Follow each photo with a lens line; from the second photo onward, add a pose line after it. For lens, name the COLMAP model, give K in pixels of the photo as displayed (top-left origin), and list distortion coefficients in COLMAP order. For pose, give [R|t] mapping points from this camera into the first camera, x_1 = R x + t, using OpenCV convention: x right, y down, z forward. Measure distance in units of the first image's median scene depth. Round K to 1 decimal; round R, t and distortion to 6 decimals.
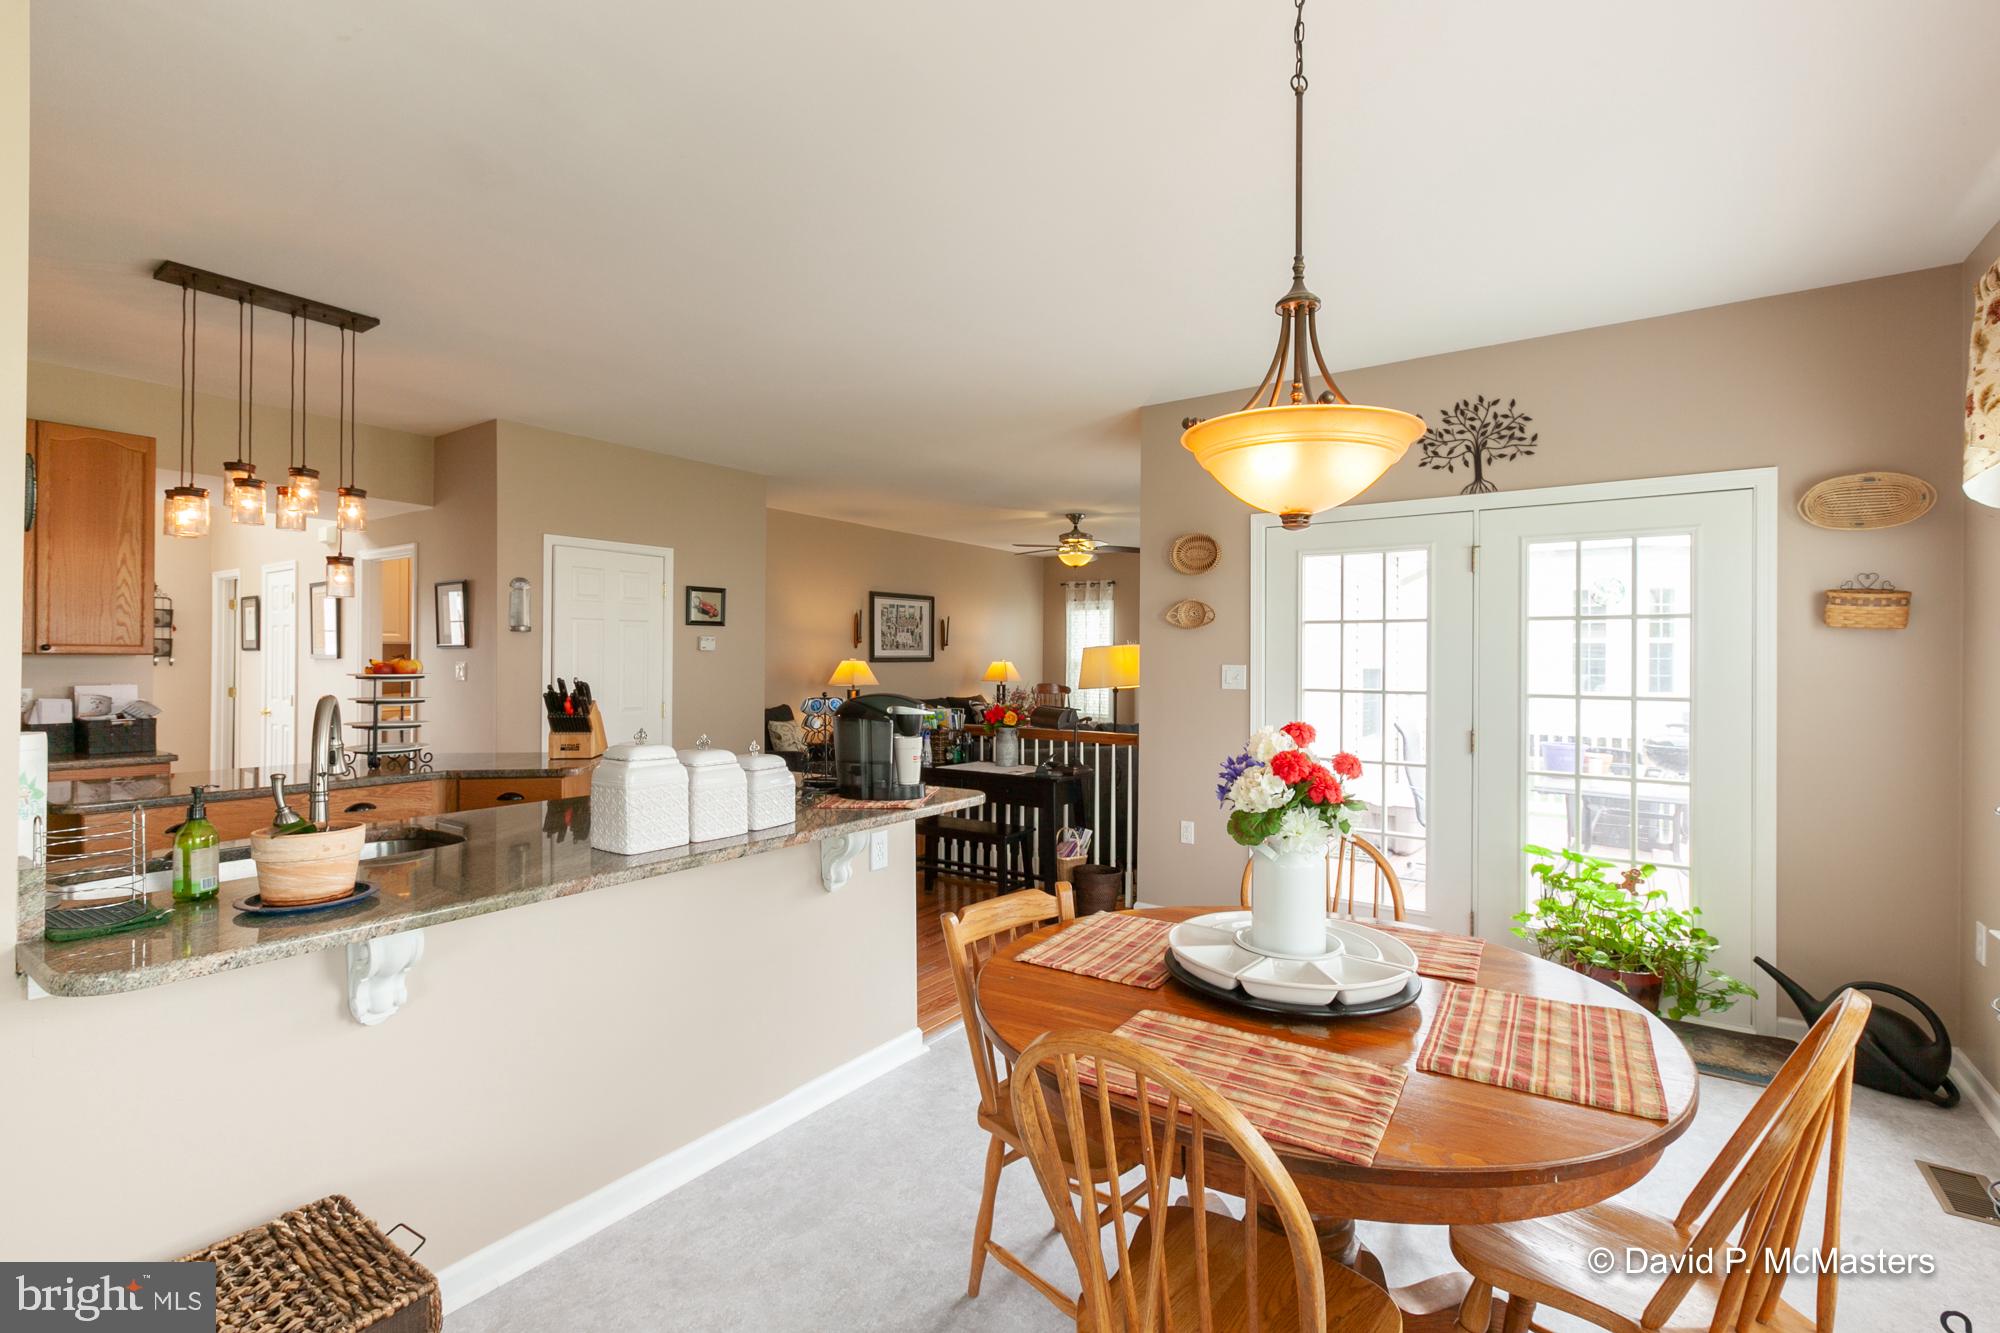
lens RADIAL K [[922.9, 0, 980.2], [0, 922.9, 665.0], [0, 0, 1]] dist [-0.001109, -0.000432]
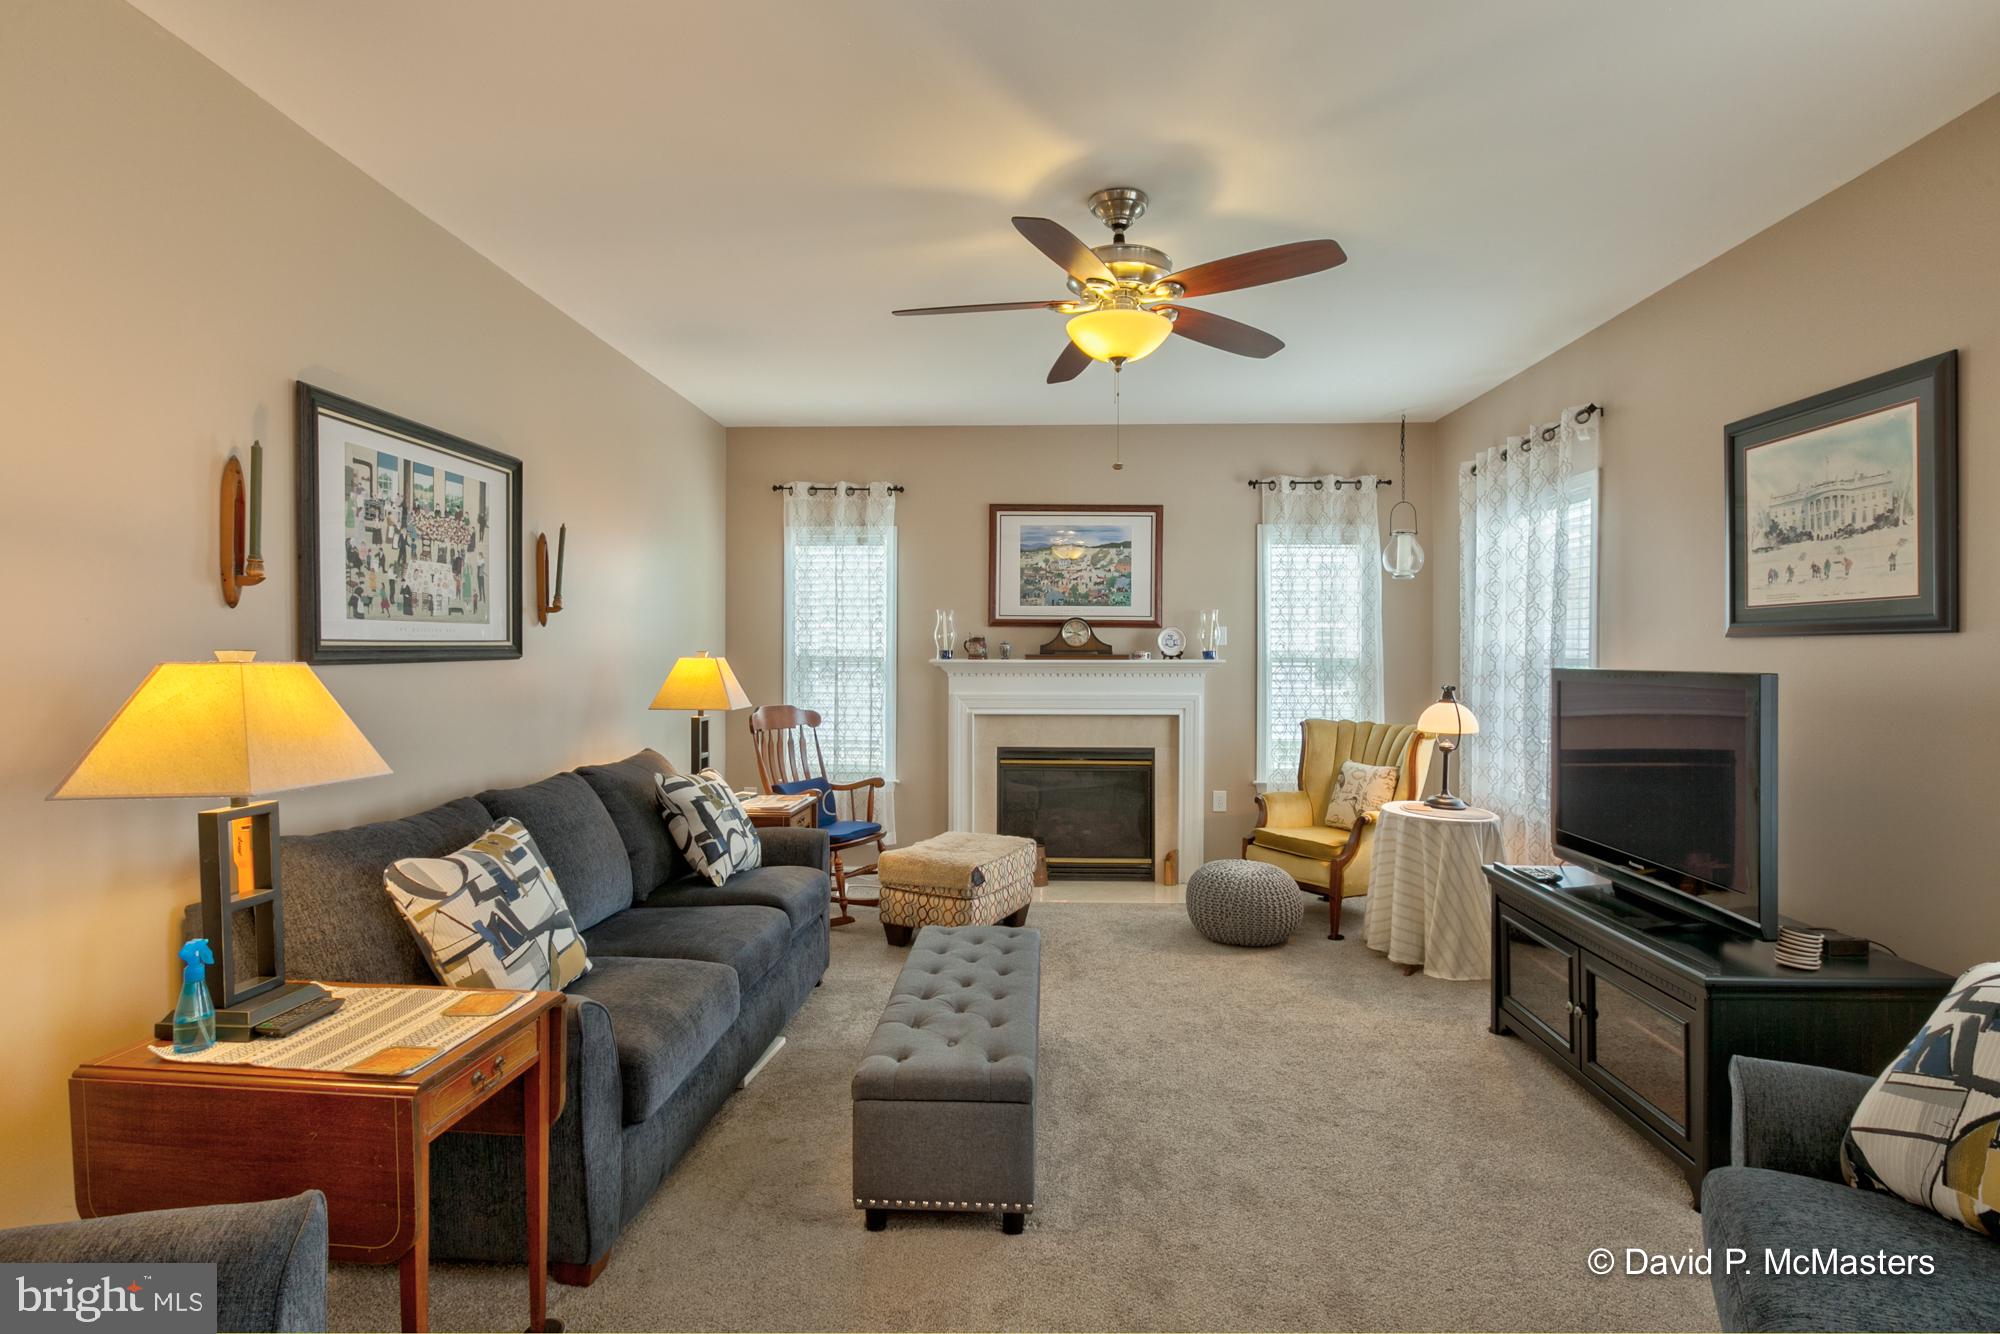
lens RADIAL K [[987.2, 0, 1003.5], [0, 987.2, 653.3], [0, 0, 1]] dist [0.008731, 0.001923]
pose [[0.843393, -0.005182, 0.537272, -0.112875], [0.007027, 0.999974, -0.001387, -0.004969], [-0.537251, 0.004945, 0.843408, 0.734834]]
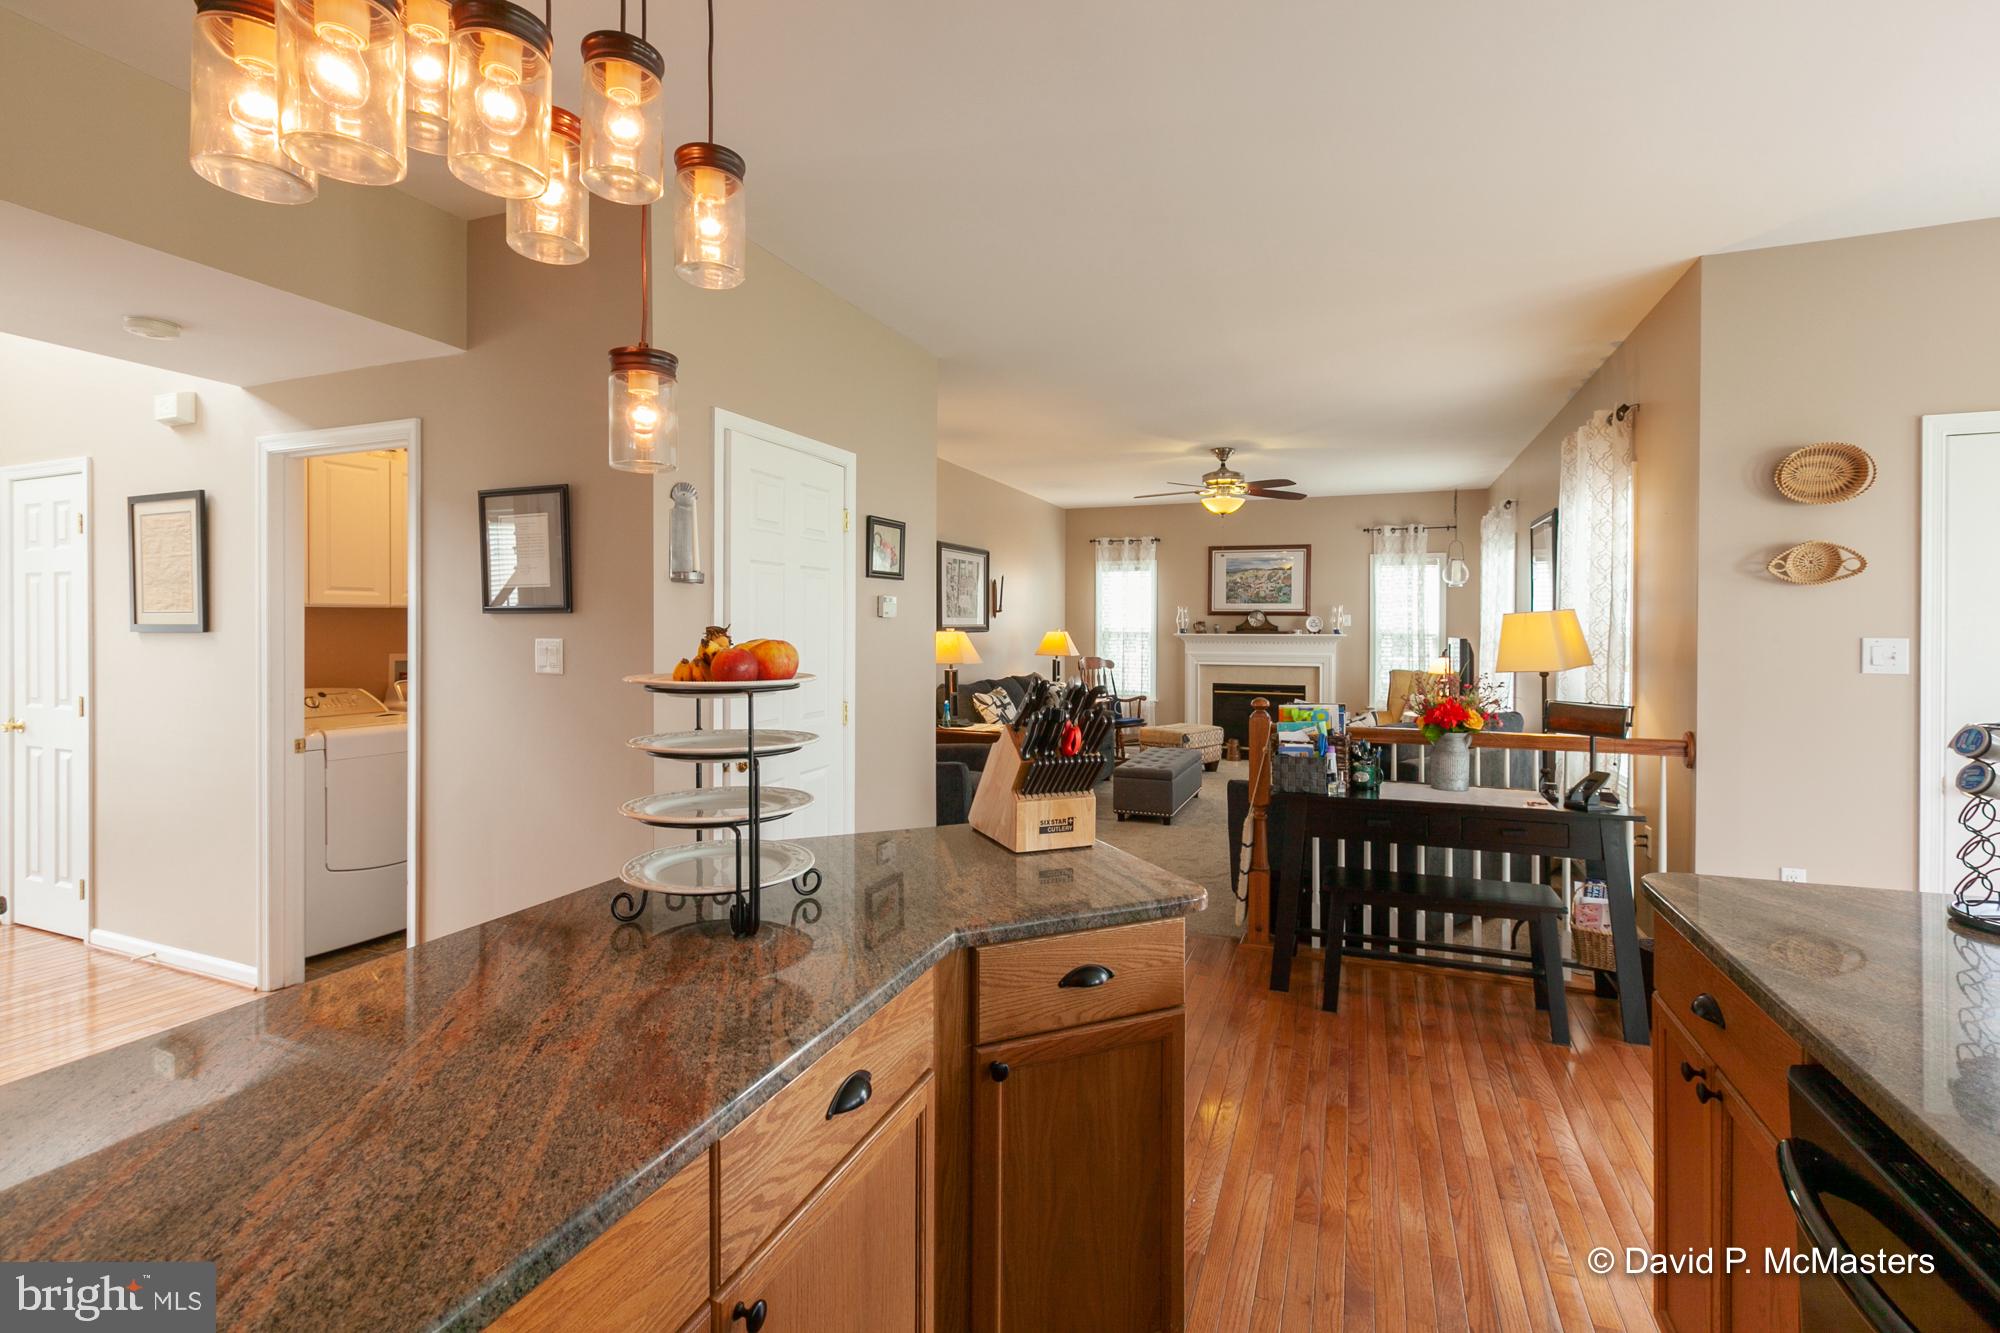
lens RADIAL K [[922.9, 0, 1000.0], [0, 922.9, 631.5], [0, 0, 1]] dist [-0.001109, -0.000432]
pose [[0.971736, -0.002902, 0.236053, -0.274890], [0.003408, 0.999993, -0.001739, -0.003354], [-0.236046, 0.002494, 0.971739, 0.263908]]
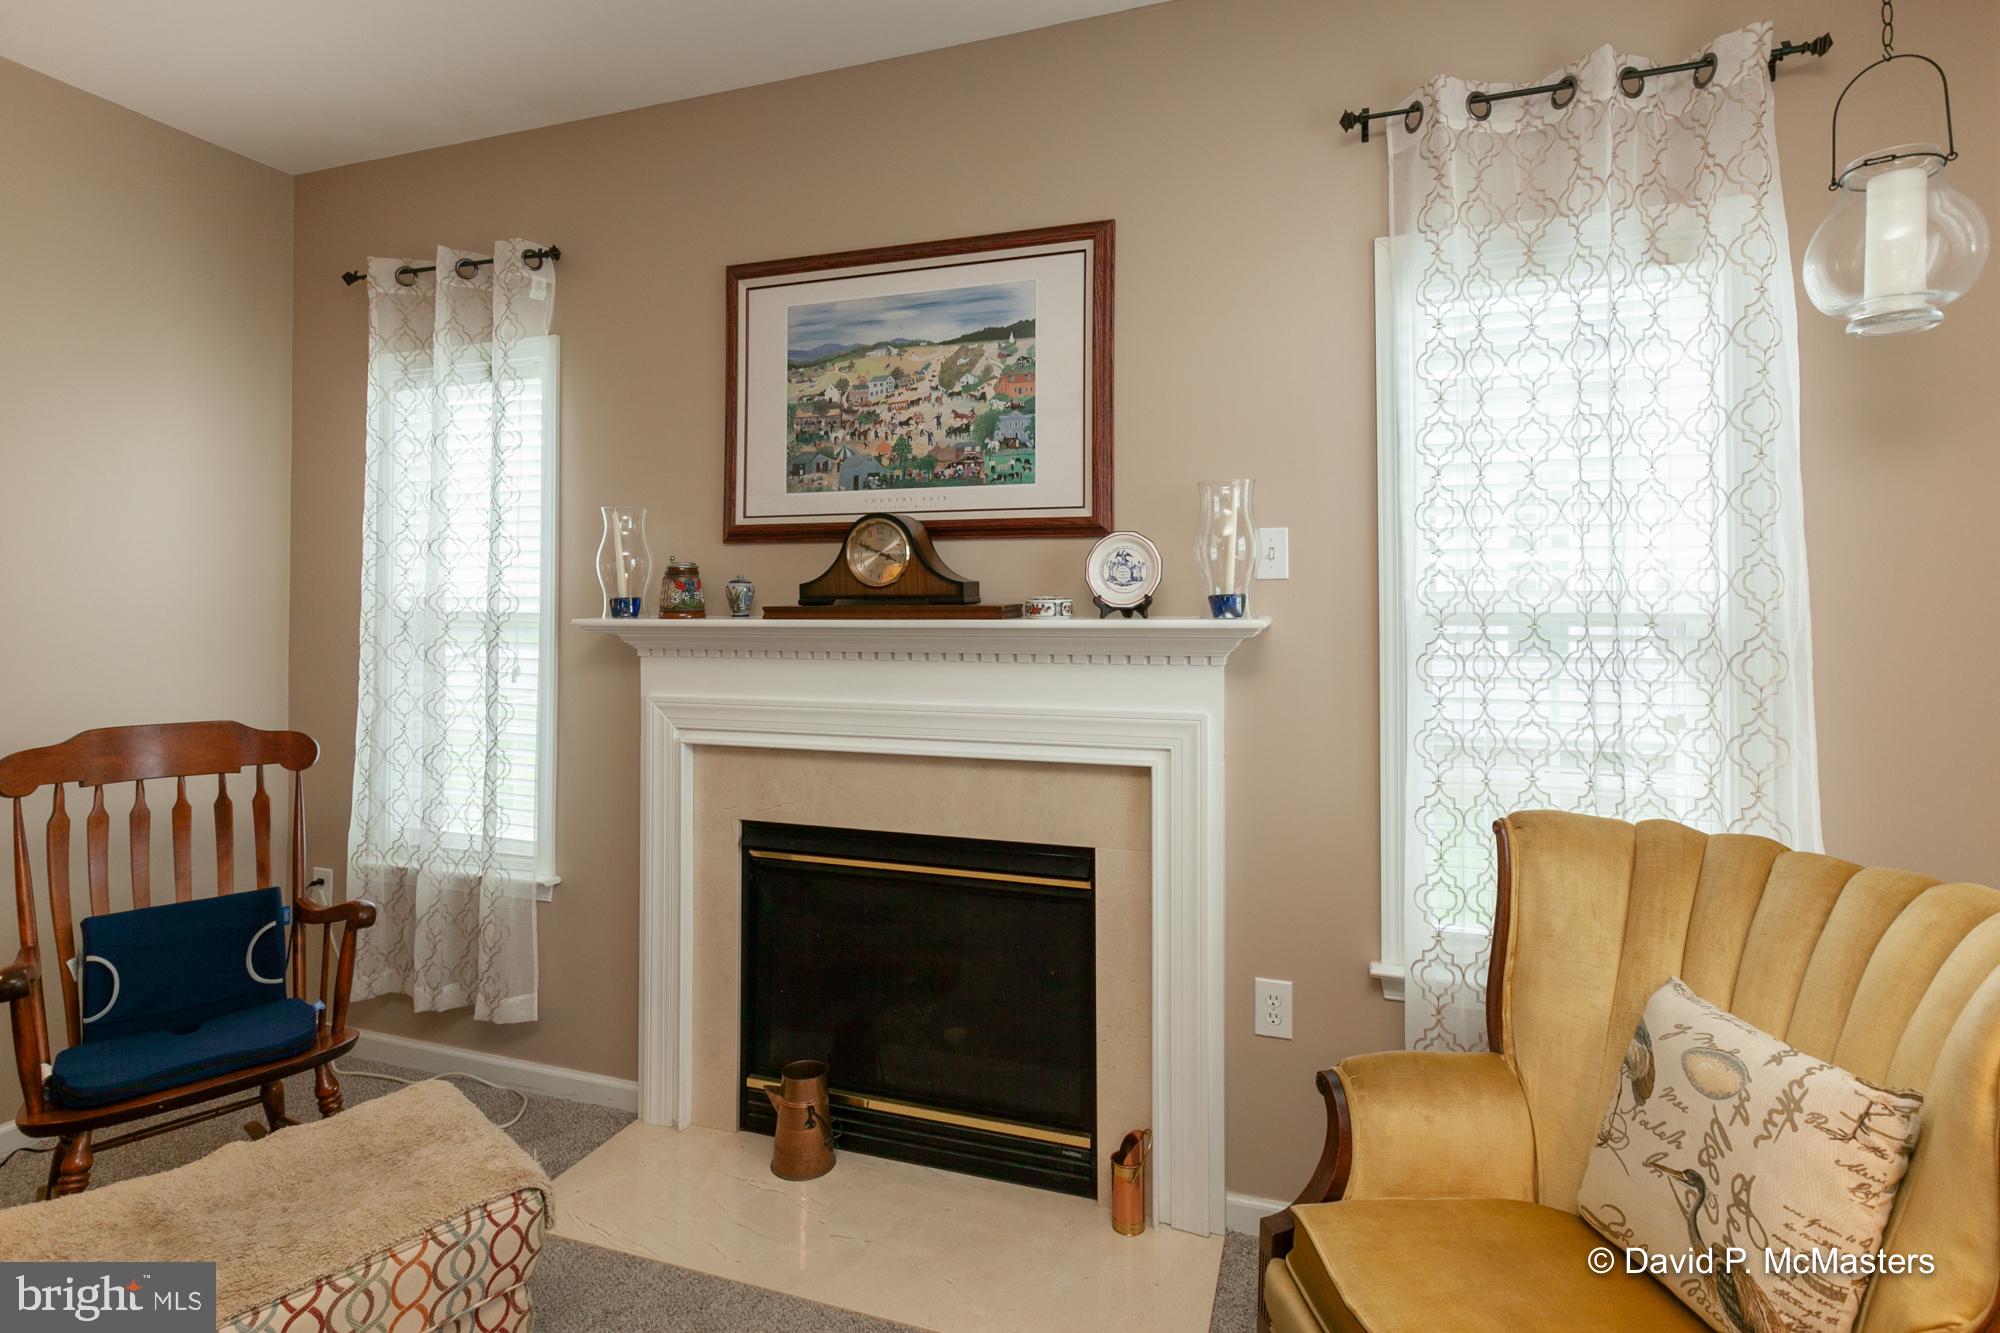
lens RADIAL K [[987.2, 0, 985.5], [0, 987.2, 573.3], [0, 0, 1]] dist [0.008731, 0.001923]
pose [[0.968226, -0.014553, 0.249652, 0.251259], [0.018881, 0.999710, -0.014949, -0.009375], [-0.249362, 0.019188, 0.968220, 1.007718]]
